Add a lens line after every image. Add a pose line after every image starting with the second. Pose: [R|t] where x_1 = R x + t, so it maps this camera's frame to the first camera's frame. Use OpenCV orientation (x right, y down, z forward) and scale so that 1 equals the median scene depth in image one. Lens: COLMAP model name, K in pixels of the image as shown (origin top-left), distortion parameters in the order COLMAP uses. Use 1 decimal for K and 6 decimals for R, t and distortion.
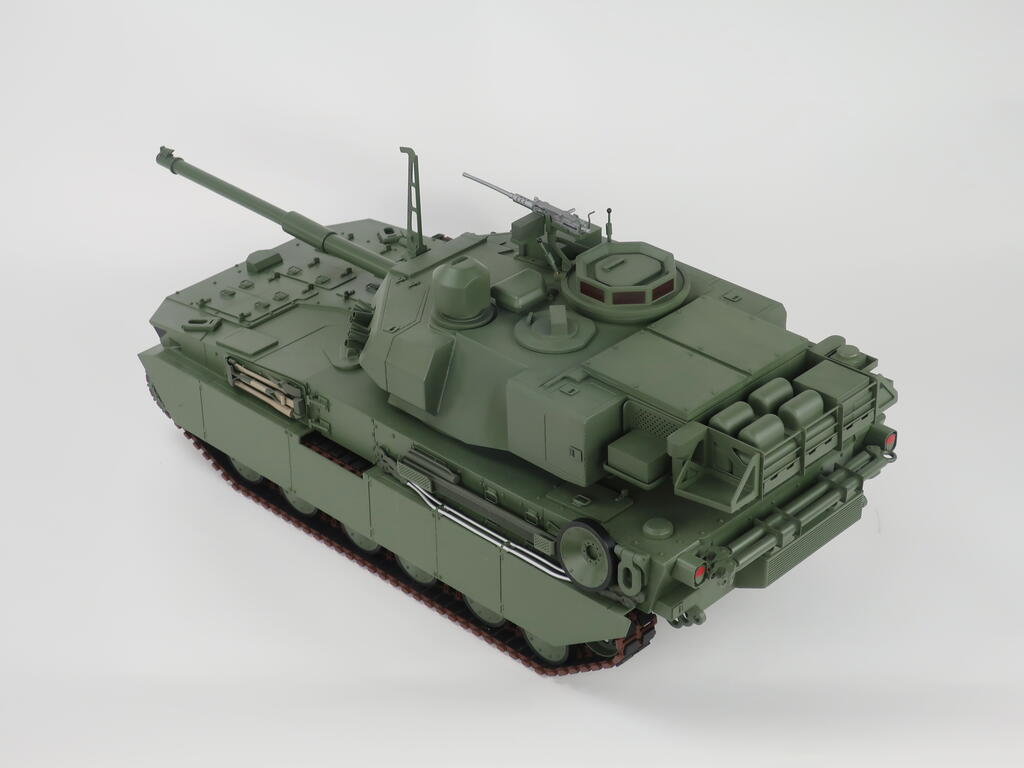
lens RADIAL K [[2057.7, 0, 512.0], [0, 2057.7, 384.0], [0, 0, 1]] dist [0.036967, -0.040855]
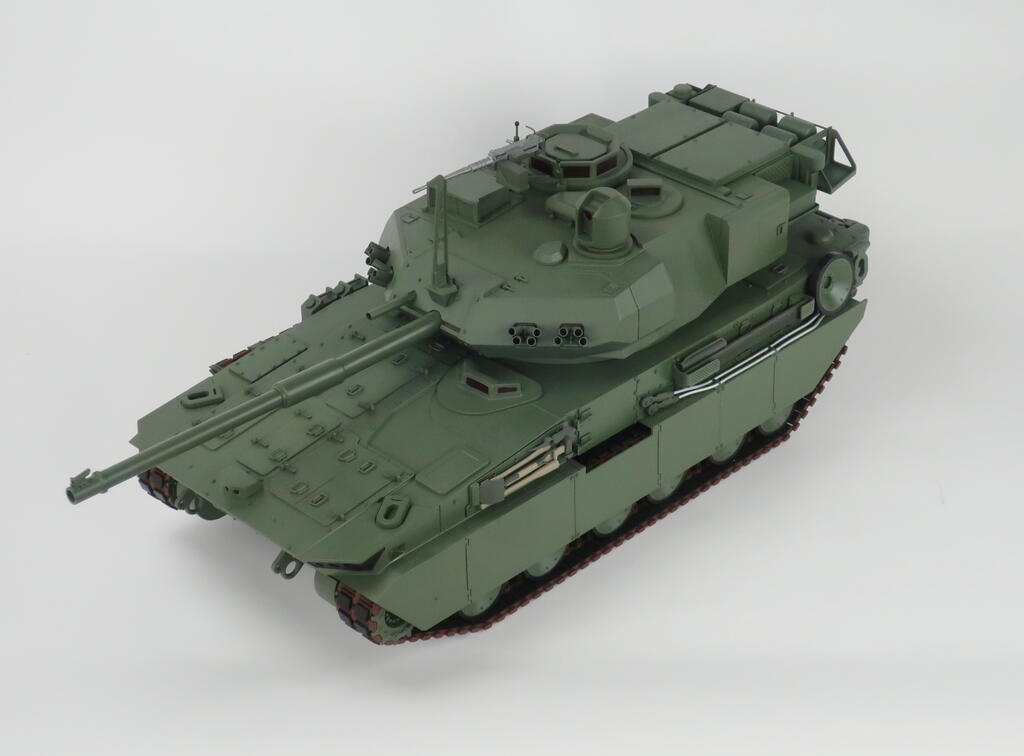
lens RADIAL K [[2092.3, 0, 512.0], [0, 2092.3, 378.0], [0, 0, 1]] dist [-0.049402, -0.226465]
pose [[0.011753, -0.507553, 0.861540, -0.938972], [0.533479, 0.731916, 0.423910, -0.443274], [-0.845732, 0.454631, 0.279371, 0.761609]]
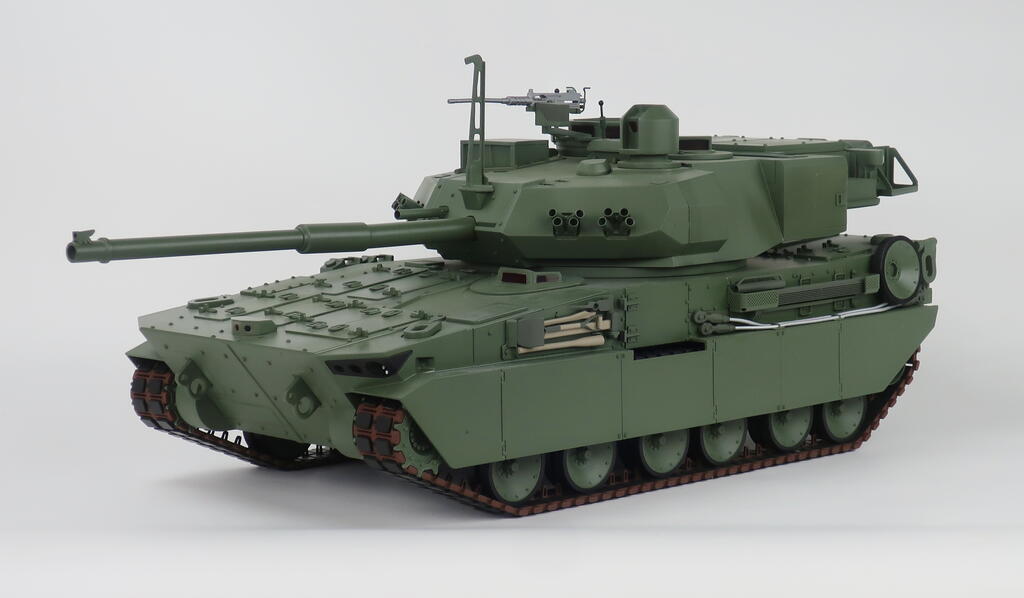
lens RADIAL K [[2417.4, 0, 512.0], [0, 2417.4, 299.0], [0, 0, 1]] dist [-0.026504, -0.006667]
pose [[0.019313, -0.092143, 0.995559, -1.132487], [0.523348, 0.849365, 0.068459, -0.090219], [-0.851900, 0.519701, 0.064627, 0.994143]]
